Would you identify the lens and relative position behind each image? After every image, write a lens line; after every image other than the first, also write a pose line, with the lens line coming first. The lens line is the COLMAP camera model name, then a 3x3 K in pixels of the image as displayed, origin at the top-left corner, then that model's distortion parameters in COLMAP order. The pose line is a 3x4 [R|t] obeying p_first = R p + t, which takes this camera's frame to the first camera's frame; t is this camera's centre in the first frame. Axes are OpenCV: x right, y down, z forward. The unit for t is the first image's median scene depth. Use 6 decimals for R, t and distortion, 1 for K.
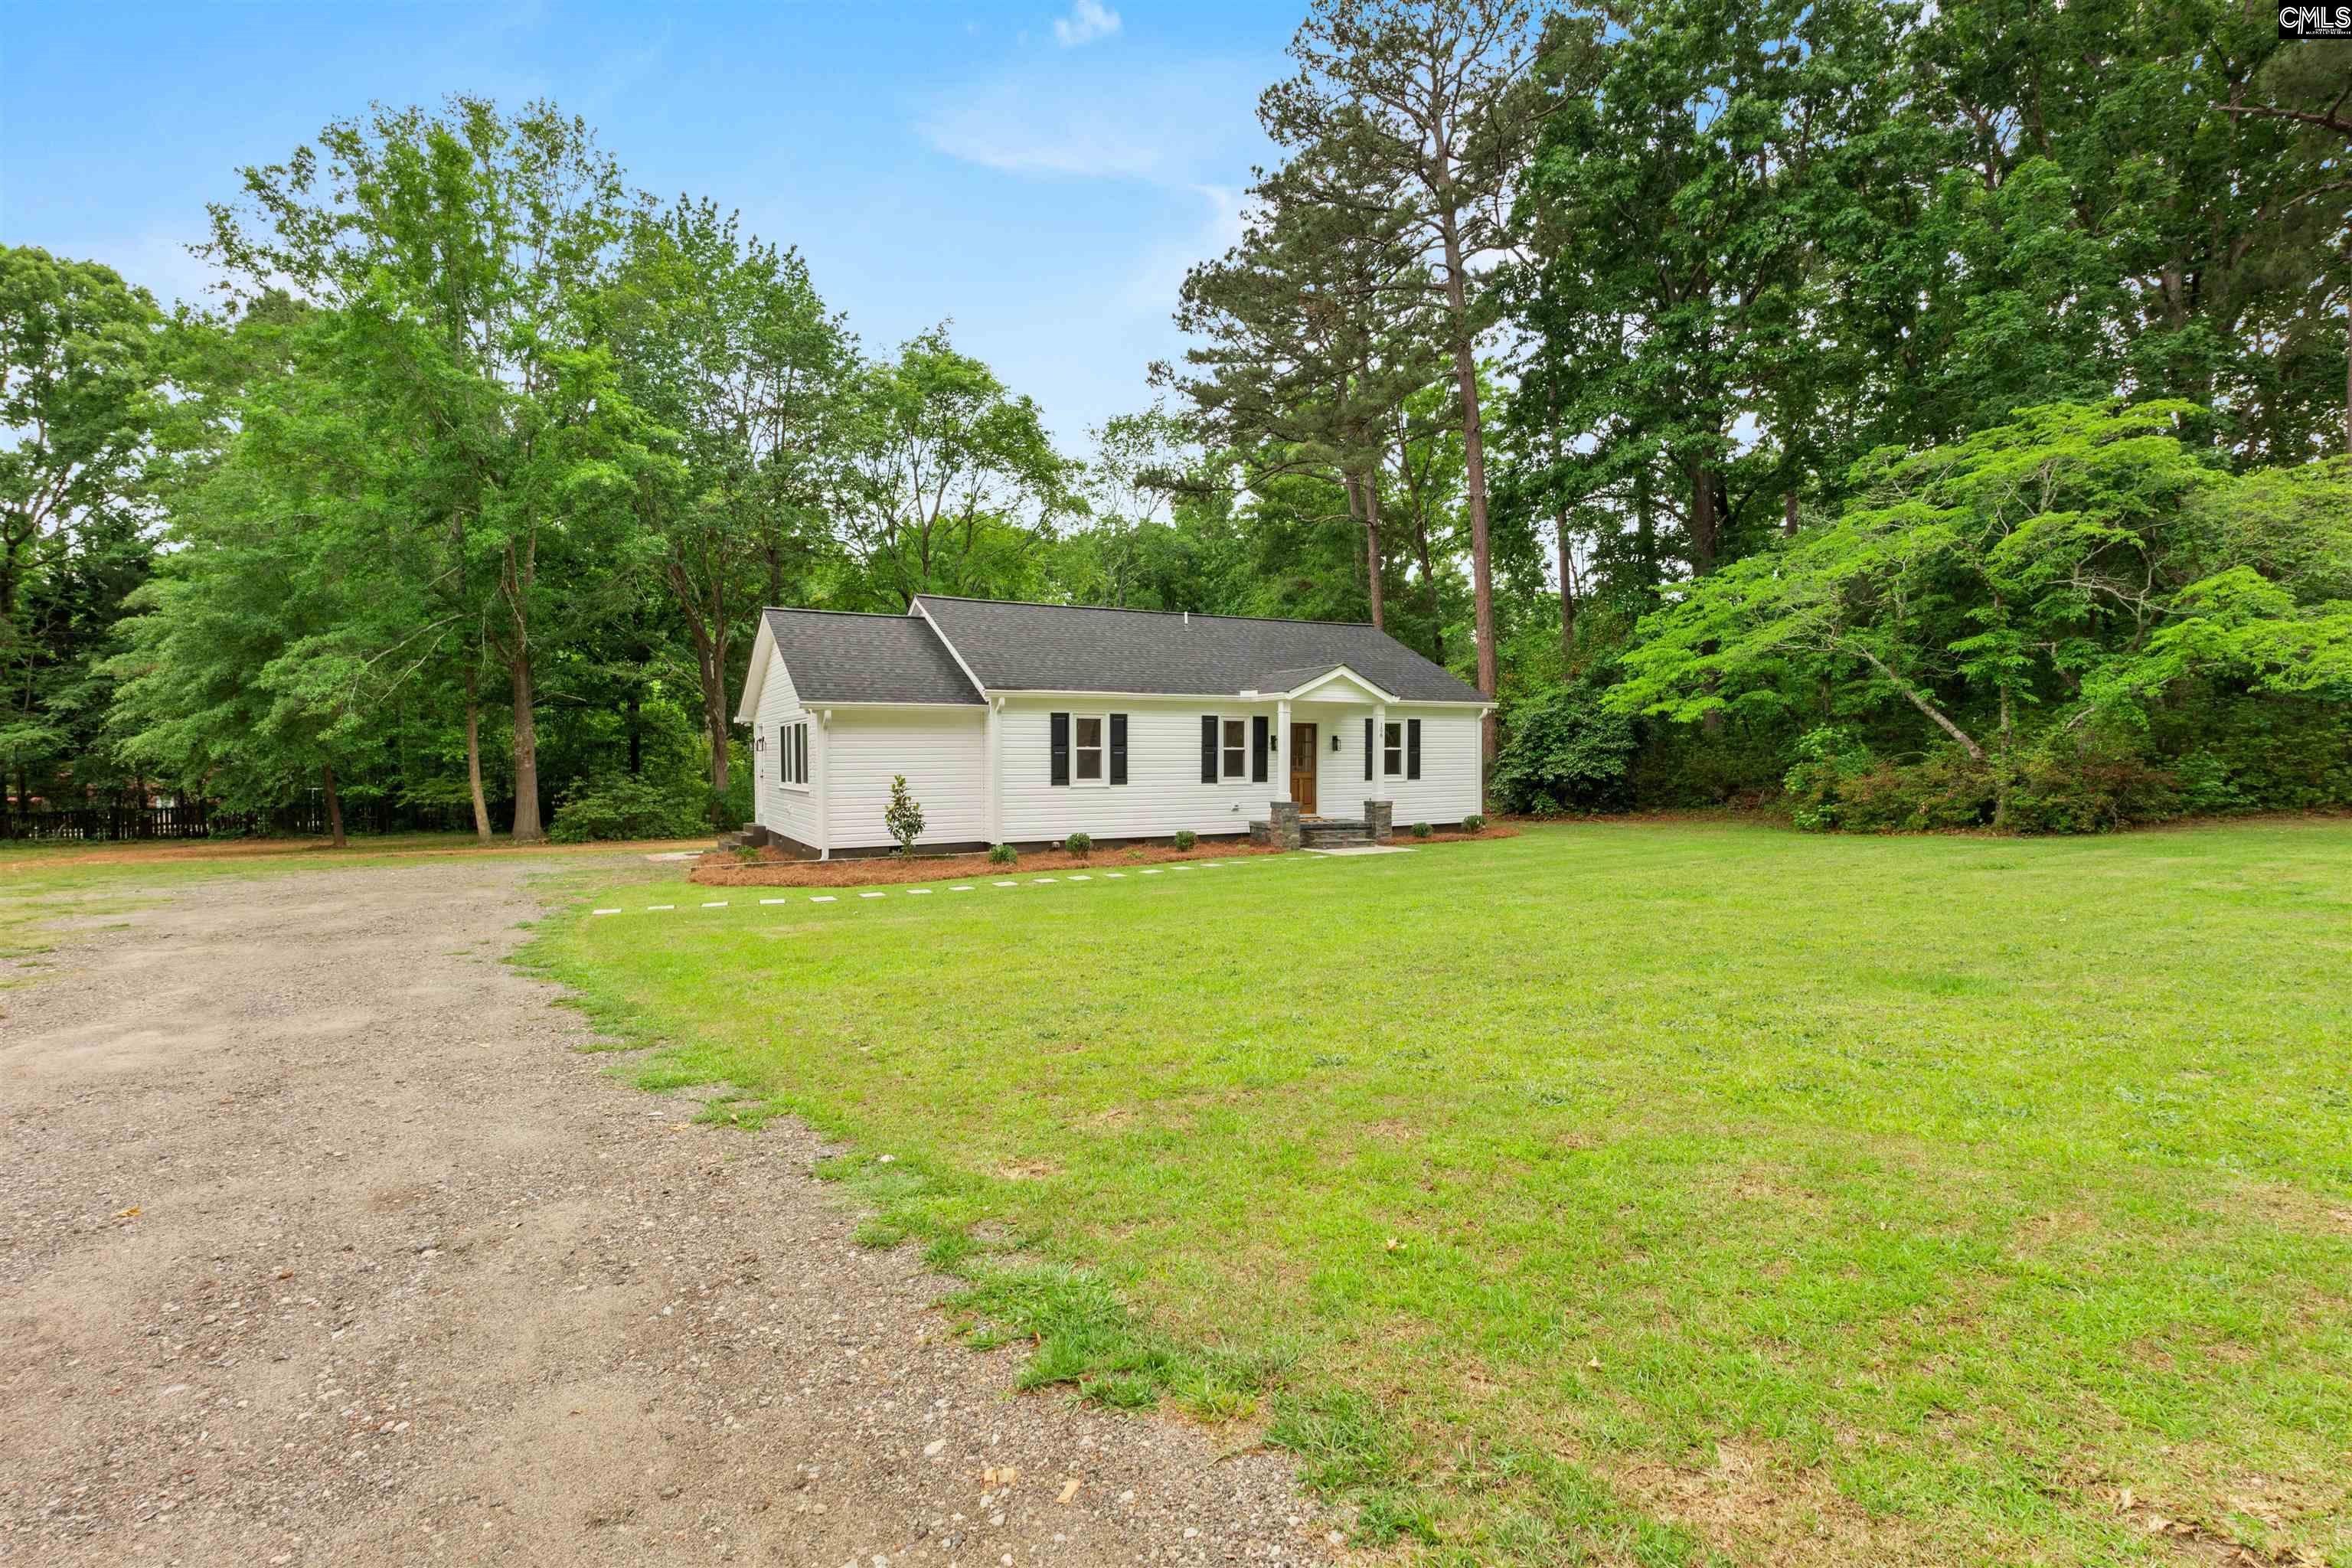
lens RADIAL K [[1091.1, 0, 1163.5], [0, 1091.1, 780.0], [0, 0, 1]] dist [-0.000222, 0.000268]
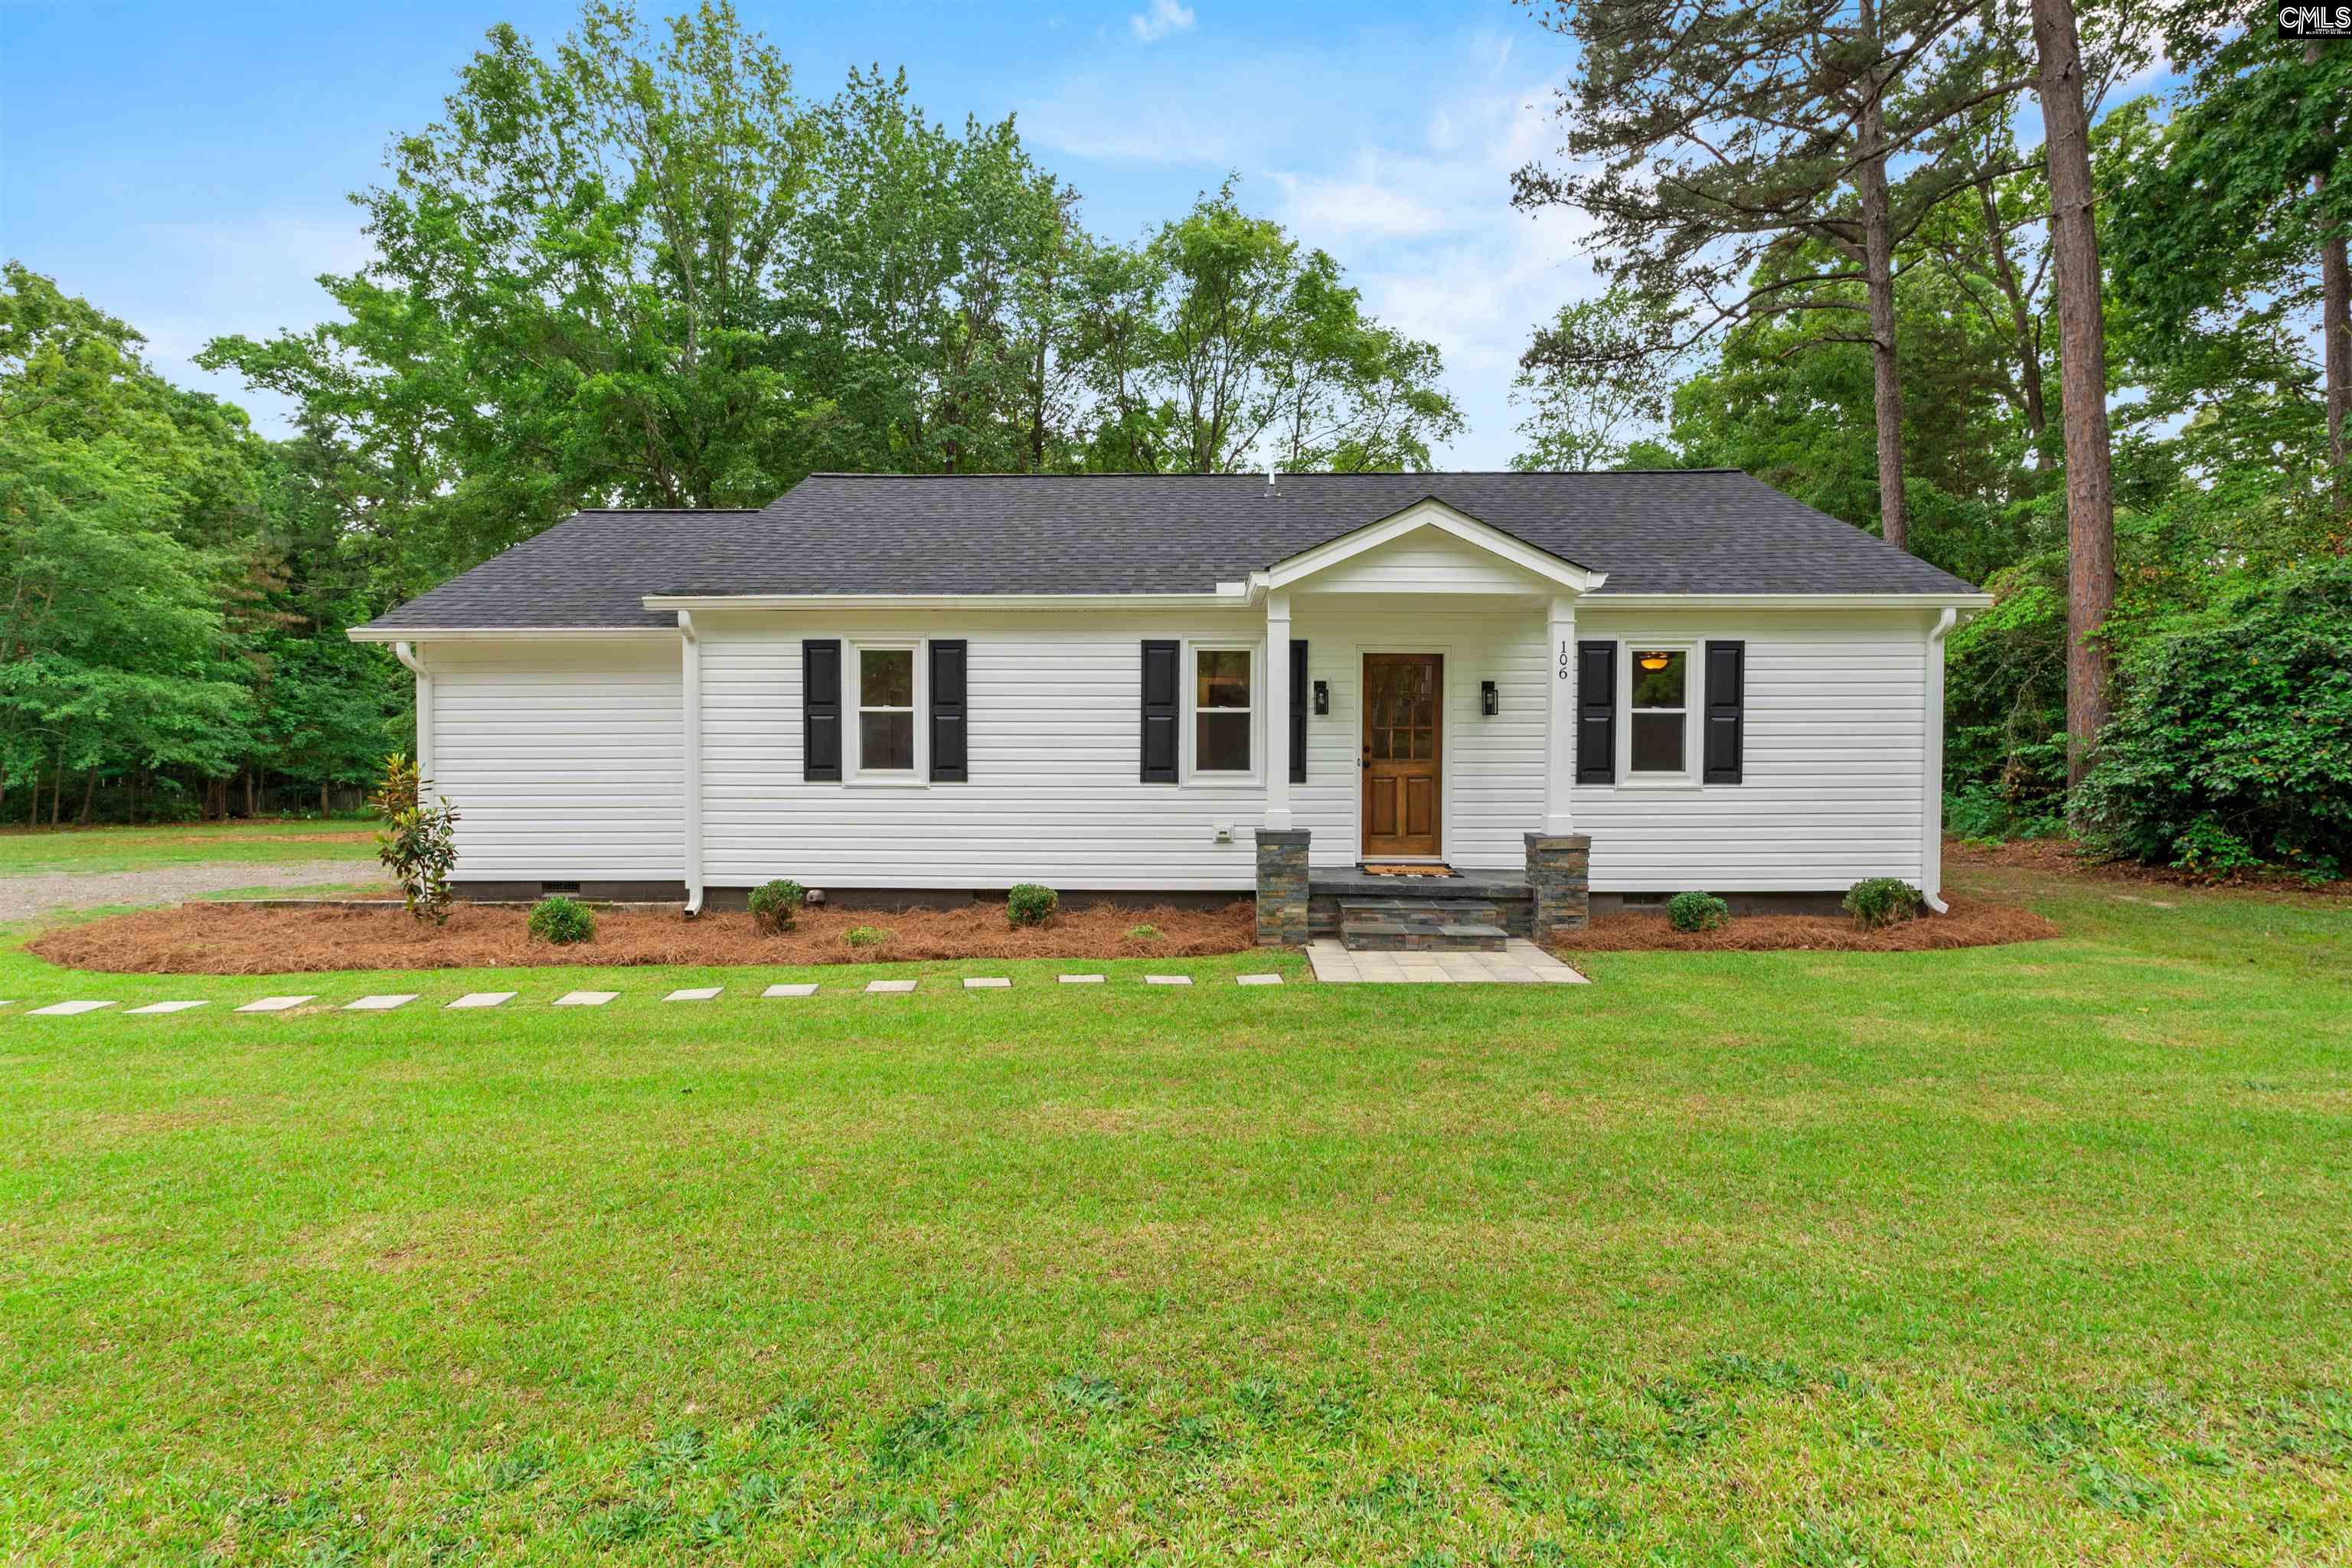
lens RADIAL K [[1078.5, 0, 1176.2], [0, 1078.5, 787.4], [0, 0, 1]] dist [-0.001263, -0.000727]
pose [[0.872799, 0.019882, -0.487674, 0.270325], [-0.014863, 0.999789, 0.014160, -0.001899], [0.487853, -0.005110, 0.872911, 0.578921]]
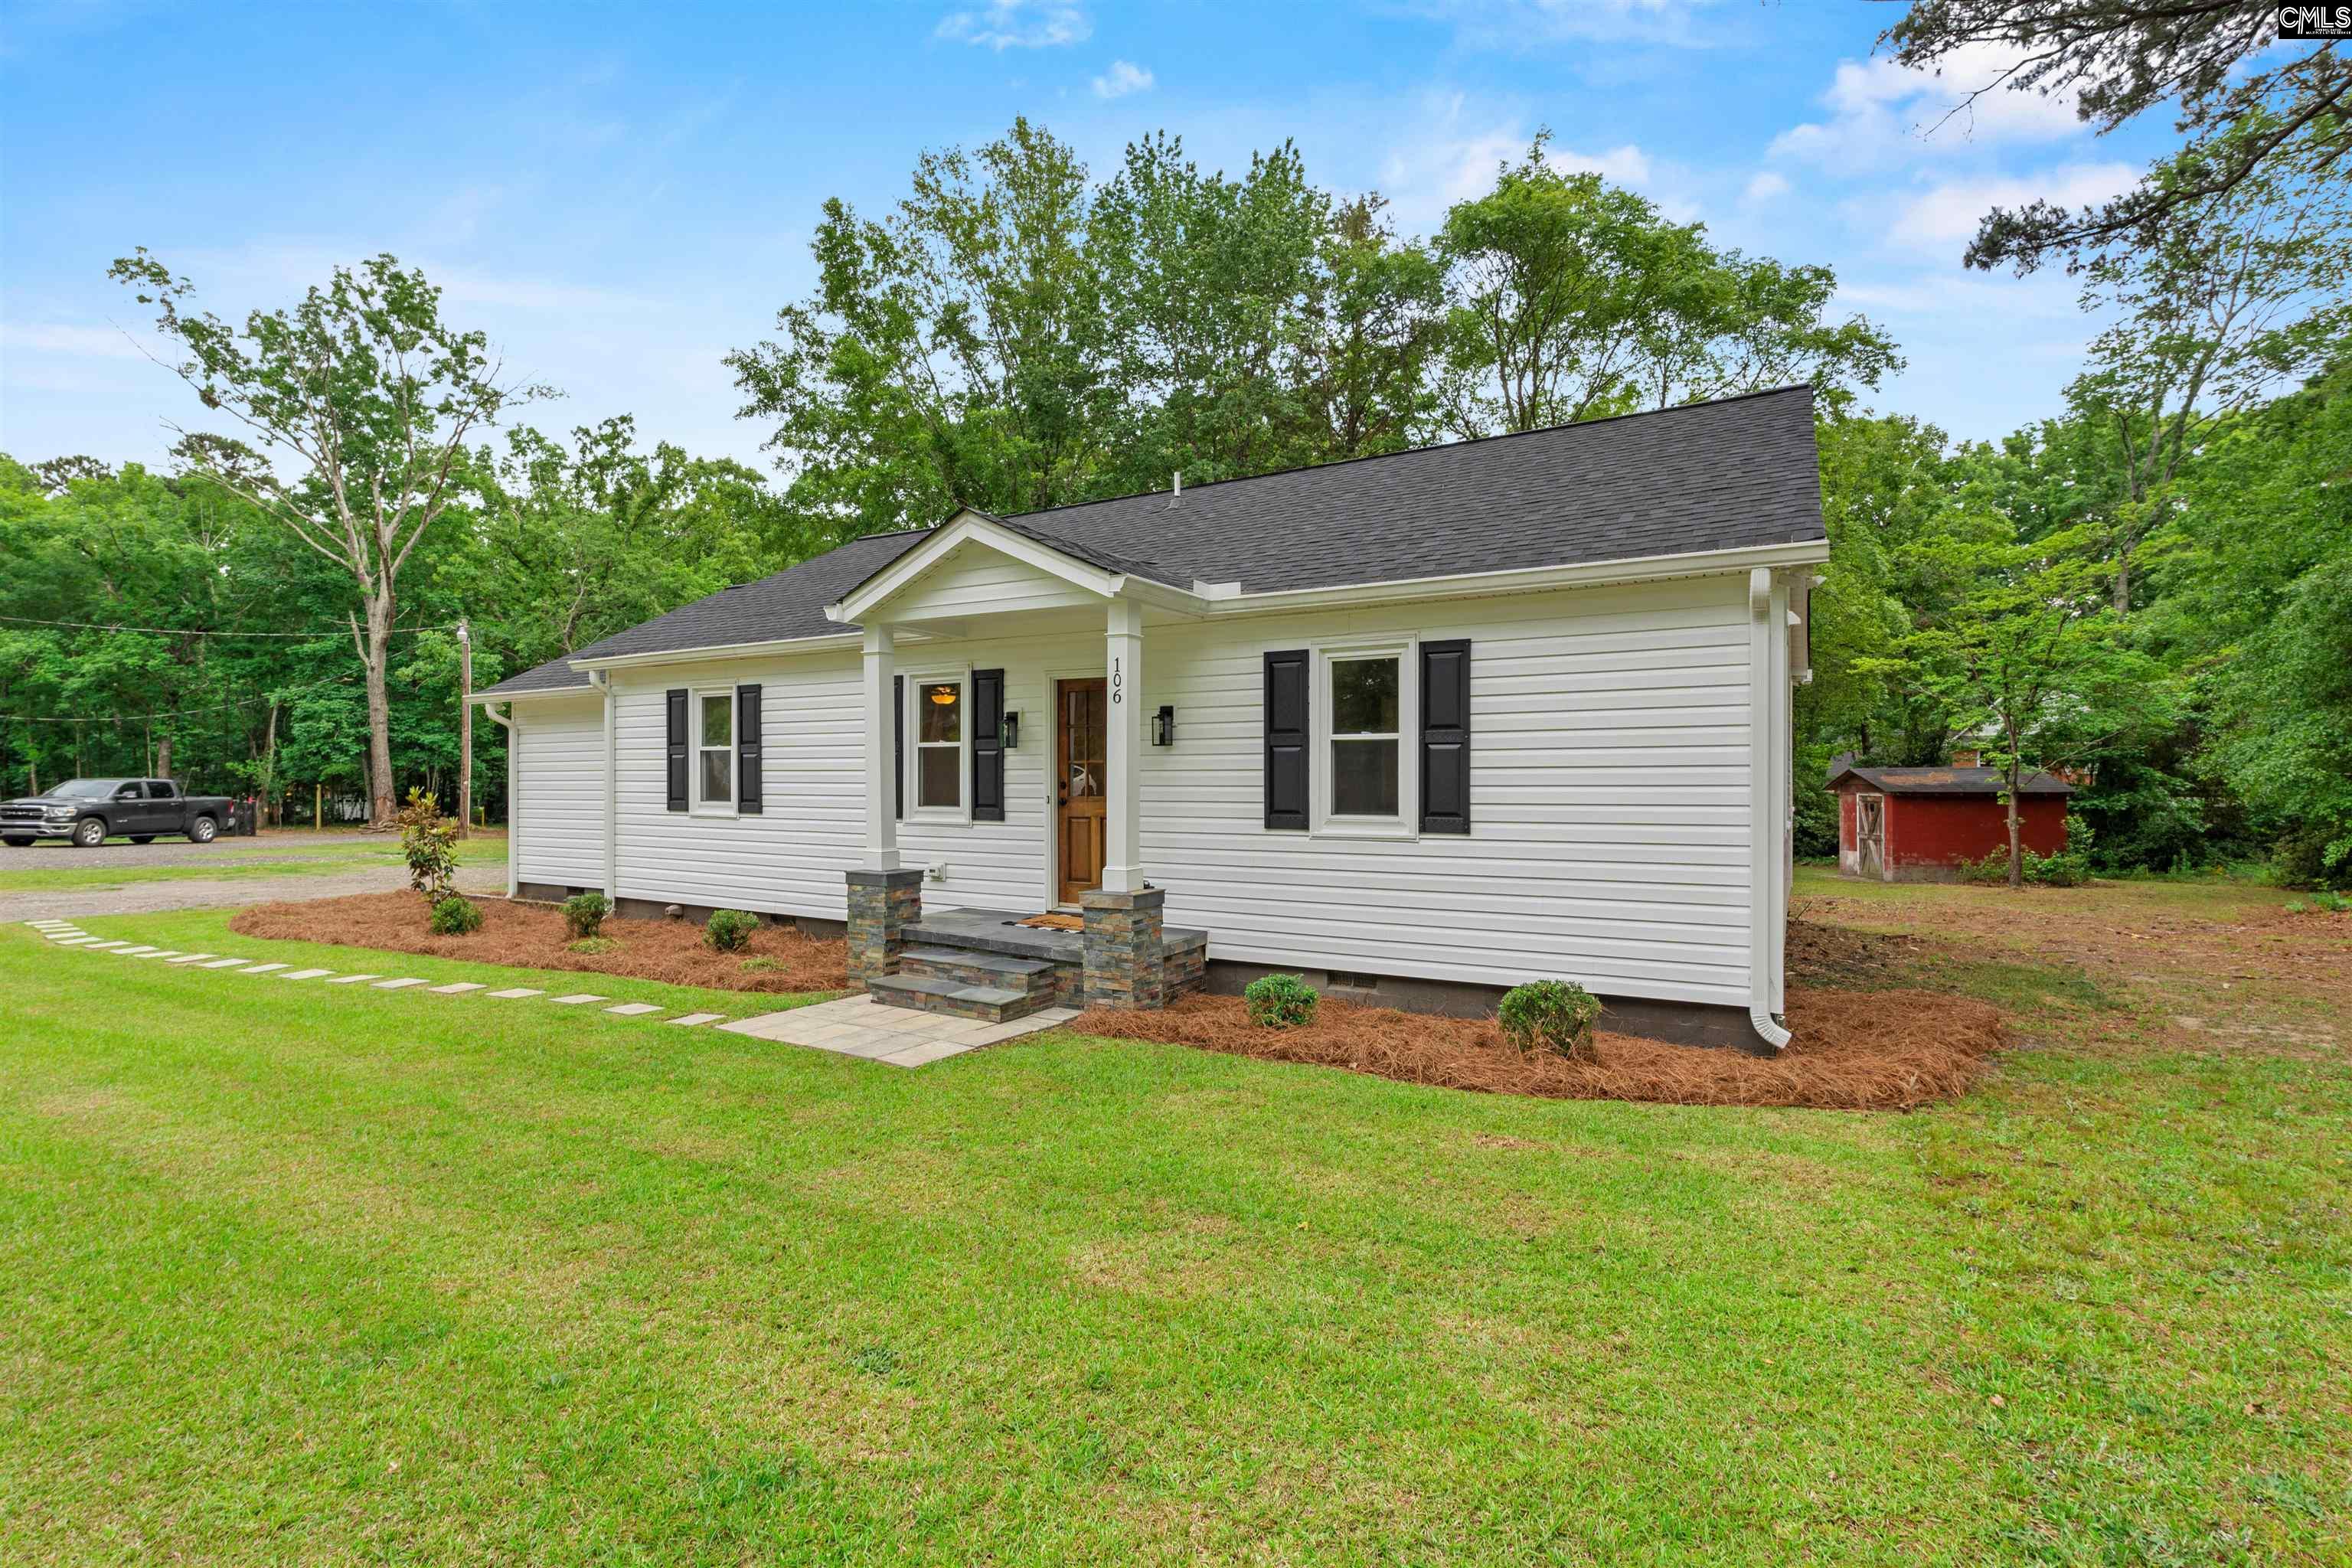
lens RADIAL K [[1091.1, 0, 1163.5], [0, 1091.1, 780.0], [0, 0, 1]] dist [-0.000222, 0.000268]
pose [[0.509639, 0.005261, -0.860372, 0.497650], [-0.023695, 0.999688, -0.007923, -0.012443], [0.860062, 0.024425, 0.509604, 0.840028]]
